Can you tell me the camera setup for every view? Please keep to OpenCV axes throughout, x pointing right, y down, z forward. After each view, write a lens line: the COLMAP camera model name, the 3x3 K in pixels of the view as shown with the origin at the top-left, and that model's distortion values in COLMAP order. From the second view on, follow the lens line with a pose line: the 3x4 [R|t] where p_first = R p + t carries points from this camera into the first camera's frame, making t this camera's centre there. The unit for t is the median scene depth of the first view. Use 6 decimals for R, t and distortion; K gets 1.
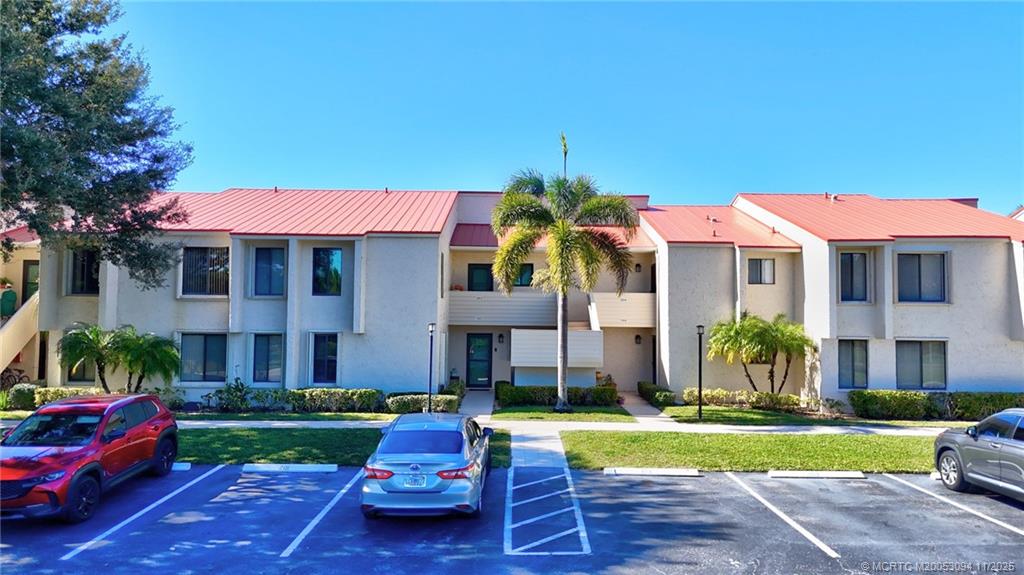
lens RADIAL K [[758.3, 0, 512.0], [0, 758.3, 287.5], [0, 0, 1]] dist [0.087300, -0.086307]
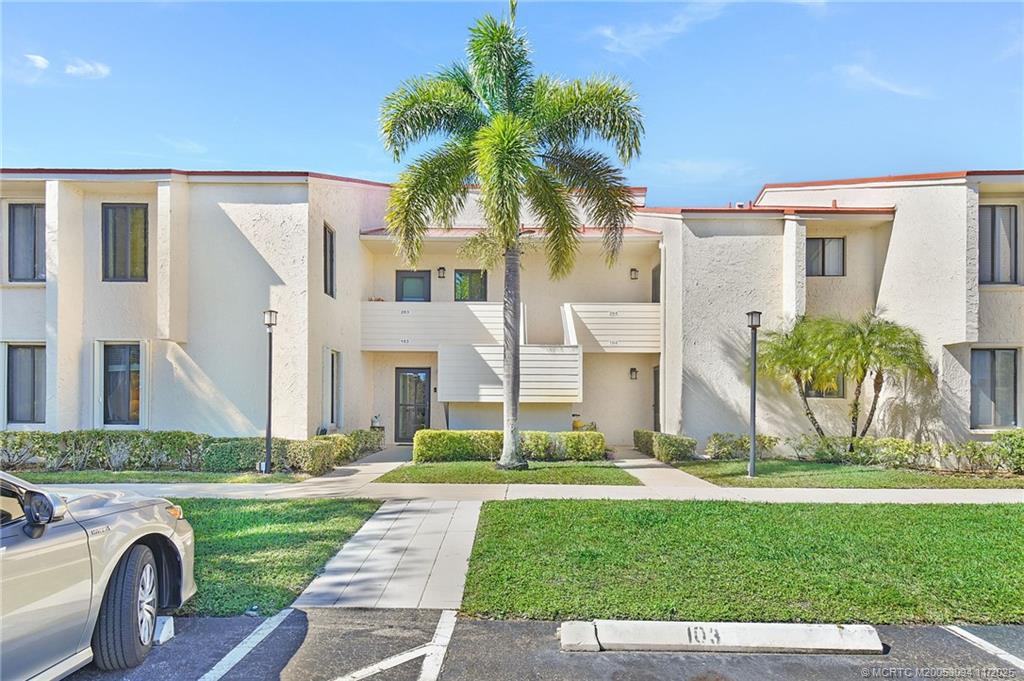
lens RADIAL K [[631.8, 0, 508.6], [0, 631.8, 403.9], [0, 0, 1]] dist [0.031536, -0.000388]
pose [[0.999912, -0.005876, -0.011893, 0.068339], [0.006280, 0.999396, 0.034180, 0.093146], [0.011685, -0.034252, 0.999345, 0.495799]]
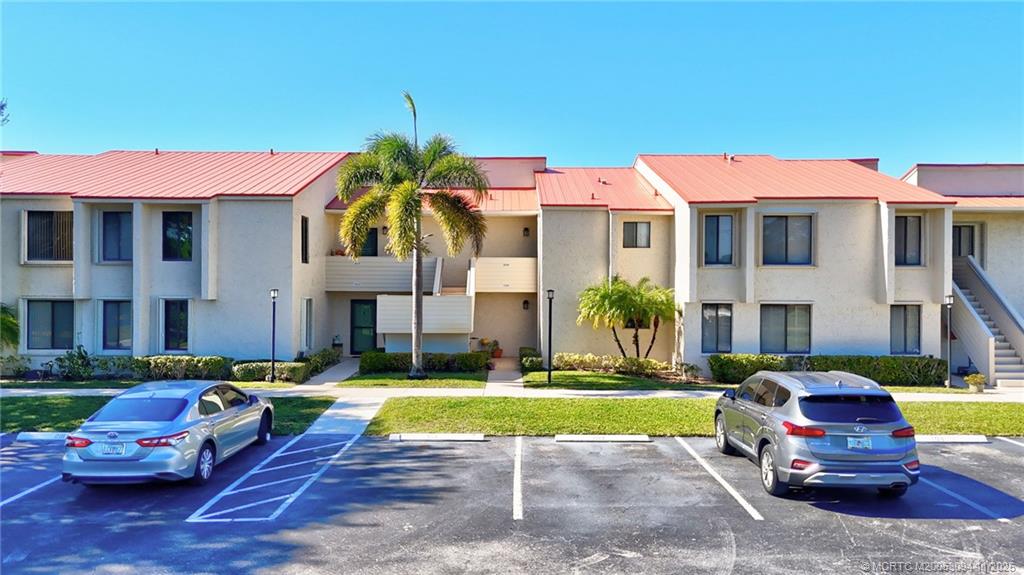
lens RADIAL K [[775.4, 0, 512.0], [0, 775.4, 287.5], [0, 0, 1]] dist [0.090814, -0.102006]
pose [[0.999992, -0.004002, -0.000266, 0.183919], [0.004010, 0.999031, 0.043822, 0.002495], [0.000090, -0.043823, 0.999039, 0.000964]]
